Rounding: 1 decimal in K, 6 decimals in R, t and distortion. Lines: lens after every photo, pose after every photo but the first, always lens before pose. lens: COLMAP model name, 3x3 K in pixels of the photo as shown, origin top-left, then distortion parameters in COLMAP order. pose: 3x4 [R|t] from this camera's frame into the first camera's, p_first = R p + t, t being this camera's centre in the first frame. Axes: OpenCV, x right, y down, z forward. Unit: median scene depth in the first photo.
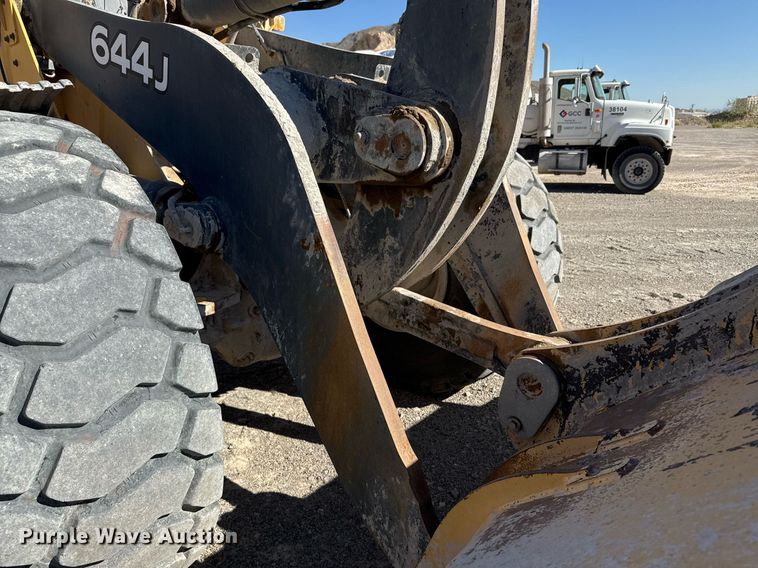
lens RADIAL K [[542.4, 0, 376.8], [0, 542.4, 288.4], [0, 0, 1]] dist [0.054459, -0.075076]
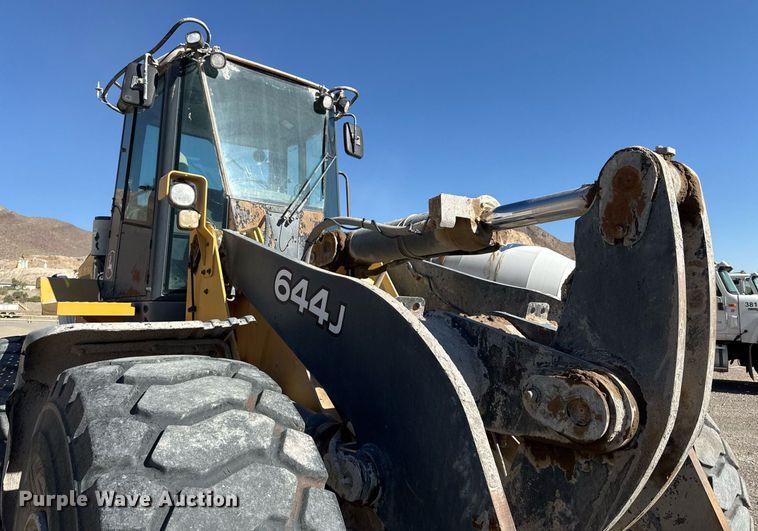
lens RADIAL K [[538.5, 0, 382.2], [0, 538.5, 243.8], [0, 0, 1]] dist [0.060087, -0.064938]
pose [[0.981844, 0.004867, -0.189626, -0.099129], [-0.077850, 0.921940, -0.379428, -0.127702], [0.172977, 0.387302, 0.905581, -0.023692]]
